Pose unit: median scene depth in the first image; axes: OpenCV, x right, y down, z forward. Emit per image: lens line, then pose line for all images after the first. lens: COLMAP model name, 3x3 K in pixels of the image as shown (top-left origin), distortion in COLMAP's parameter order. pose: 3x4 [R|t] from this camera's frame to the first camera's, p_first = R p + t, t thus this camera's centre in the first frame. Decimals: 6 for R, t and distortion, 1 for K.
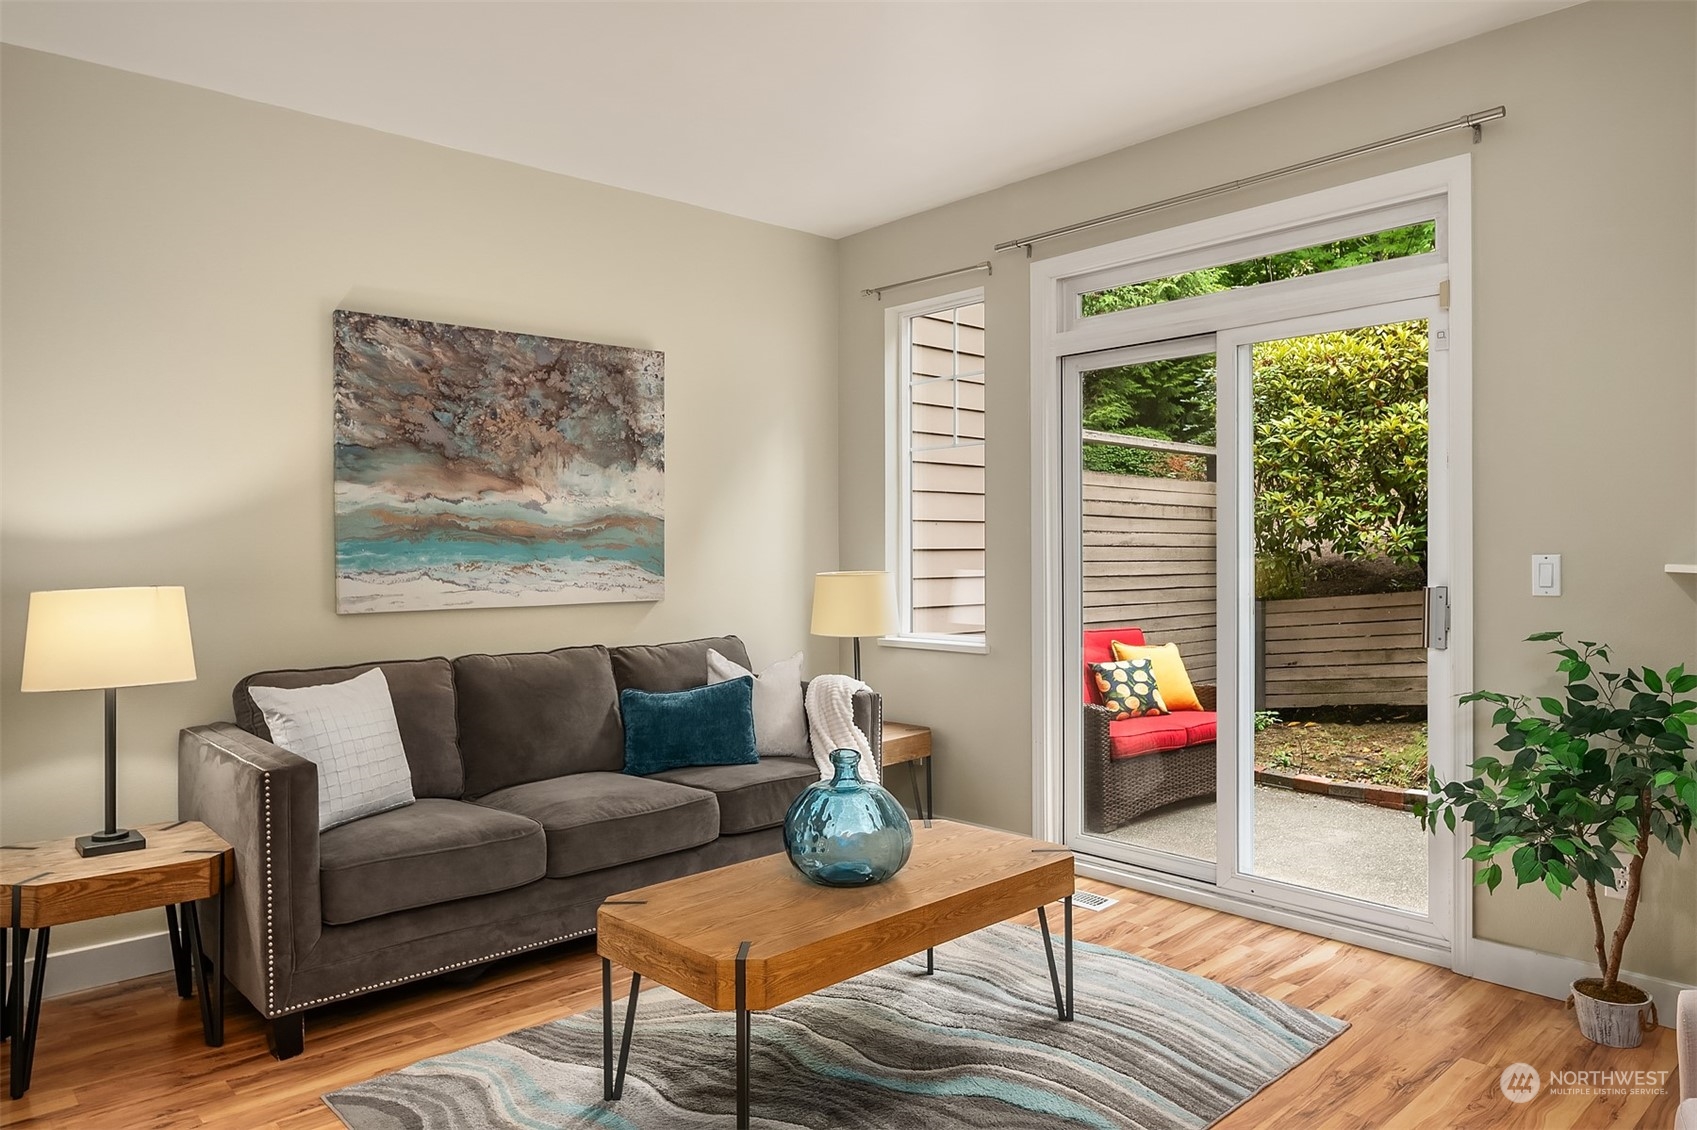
lens RADIAL K [[1121.5, 0, 863.3], [0, 1121.5, 554.3], [0, 0, 1]] dist [-0.002406, -0.001166]
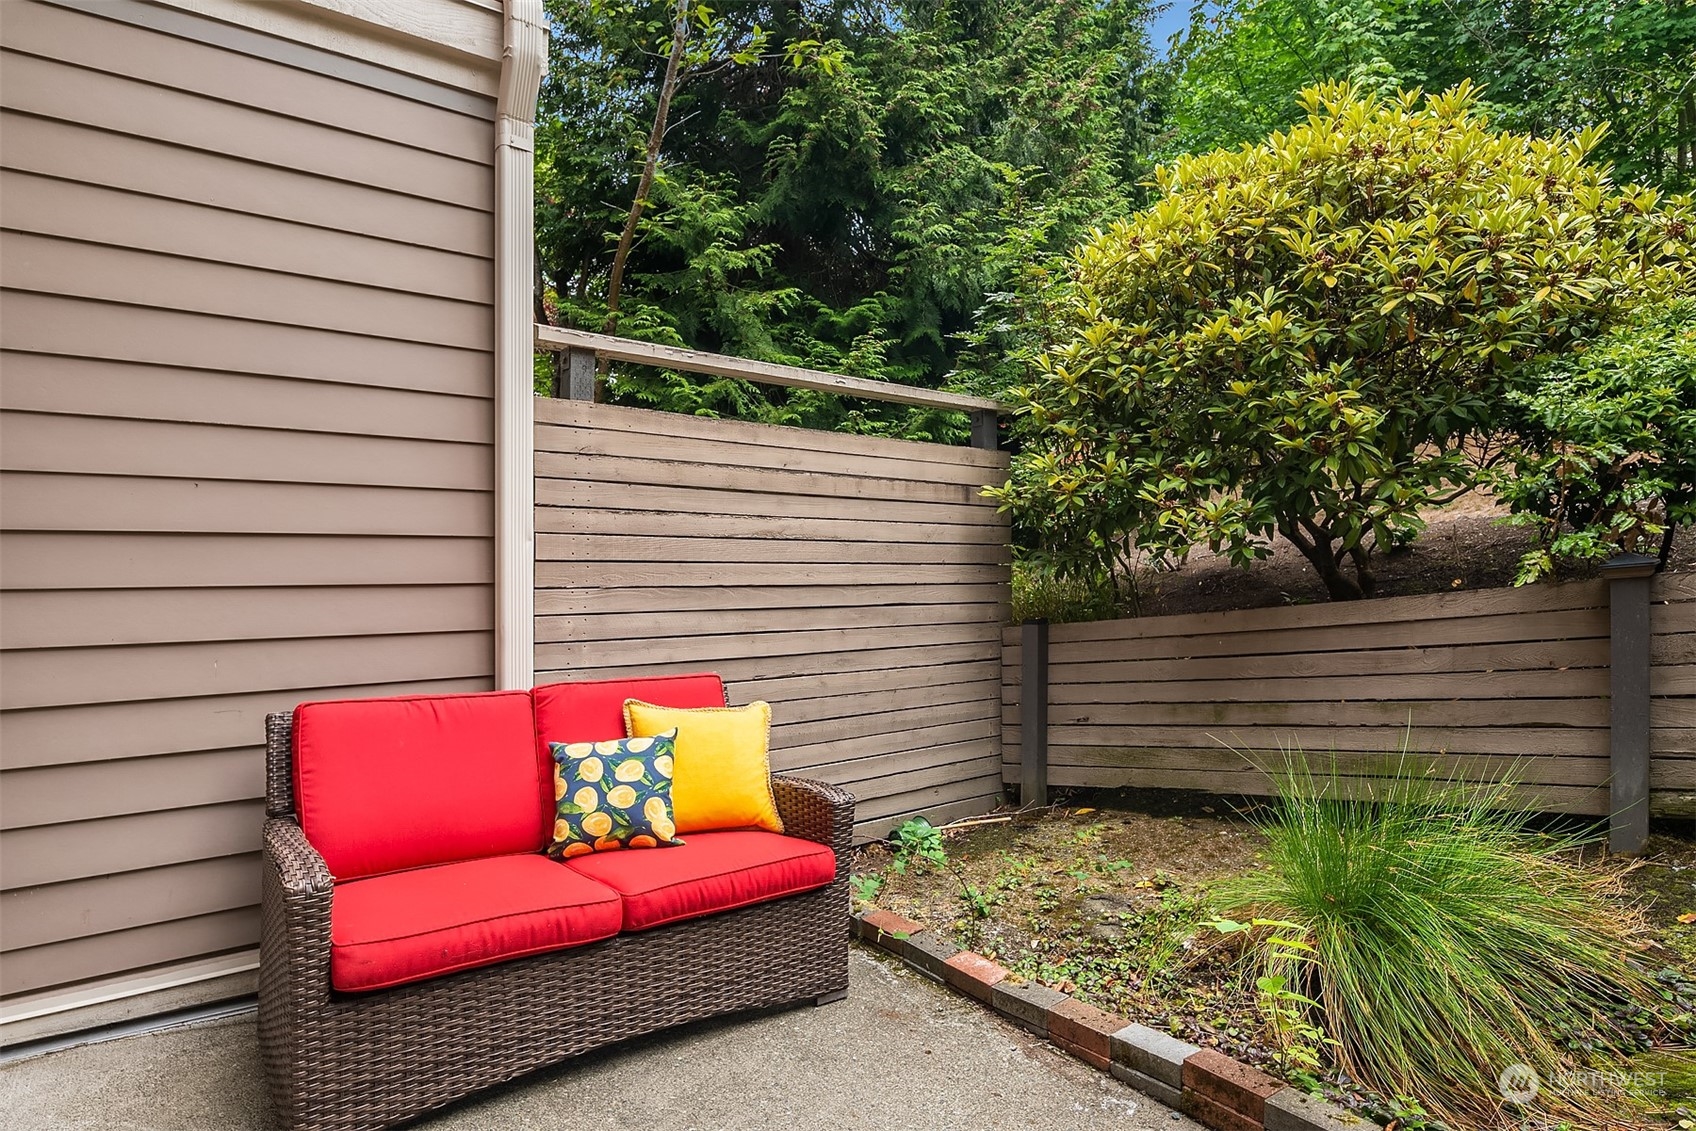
lens RADIAL K [[932.2, 0, 849.7], [0, 932.2, 607.6], [0, 0, 1]] dist [-0.008252, -0.002384]
pose [[0.994144, -0.004532, -0.107967, 0.331895], [0.007563, 0.999588, 0.027674, 0.017176], [0.107797, -0.028328, 0.993769, 0.483041]]
